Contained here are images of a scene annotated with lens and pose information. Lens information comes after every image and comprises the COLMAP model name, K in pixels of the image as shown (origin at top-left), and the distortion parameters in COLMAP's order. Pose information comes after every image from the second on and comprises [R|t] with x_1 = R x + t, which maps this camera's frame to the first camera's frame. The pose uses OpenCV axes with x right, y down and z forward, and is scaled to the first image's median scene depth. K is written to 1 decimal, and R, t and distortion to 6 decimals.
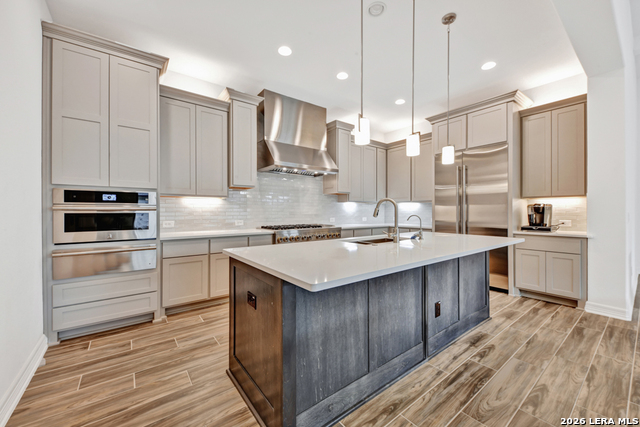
lens RADIAL K [[257.0, 0, 320.0], [0, 257.0, 213.5], [0, 0, 1]] dist [0.000051, -0.000003]
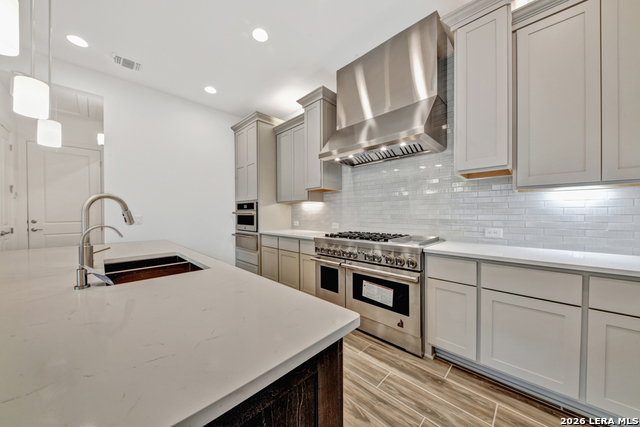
lens RADIAL K [[217.3, 0, 321.3], [0, 217.3, 212.2], [0, 0, 1]] dist [-0.005613, -0.000167]
pose [[0.141818, -0.007485, -0.989864, 0.573233], [-0.006261, 0.999945, -0.008458, -0.008224], [0.989873, 0.007397, 0.141764, 0.985893]]
